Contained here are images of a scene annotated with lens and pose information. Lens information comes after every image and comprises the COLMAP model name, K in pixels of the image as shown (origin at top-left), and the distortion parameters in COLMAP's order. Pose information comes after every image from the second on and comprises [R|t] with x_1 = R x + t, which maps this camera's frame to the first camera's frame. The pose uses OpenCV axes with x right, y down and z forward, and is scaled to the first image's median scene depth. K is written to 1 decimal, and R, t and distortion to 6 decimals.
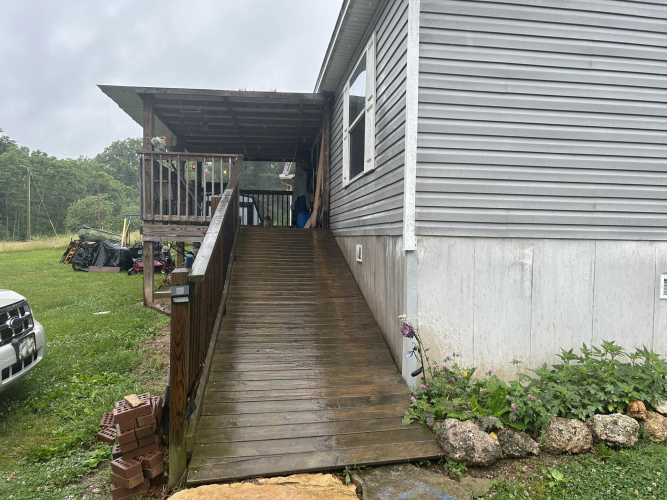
lens RADIAL K [[499.9, 0, 334.4], [0, 499.9, 250.3], [0, 0, 1]] dist [0.040337, -0.024378]
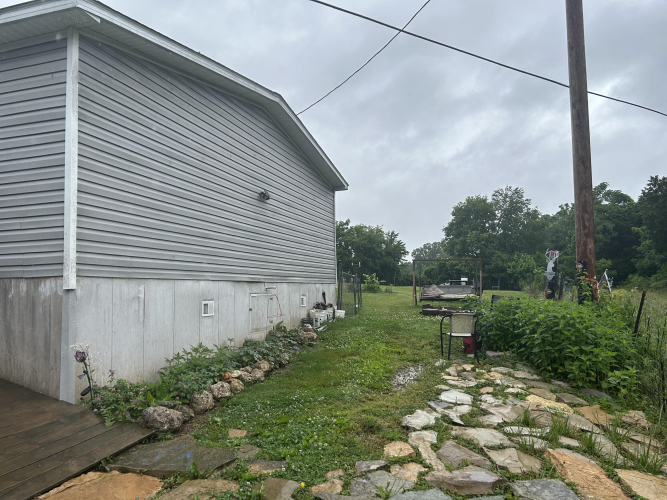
lens RADIAL K [[499.9, 0, 333.9], [0, 499.9, 249.6], [0, 0, 1]] dist [0.040337, -0.024378]
pose [[0.431761, 0.044950, 0.900868, -0.648225], [0.050968, 0.995946, -0.074122, 0.026828], [-0.900547, 0.077918, 0.427719, -0.059740]]
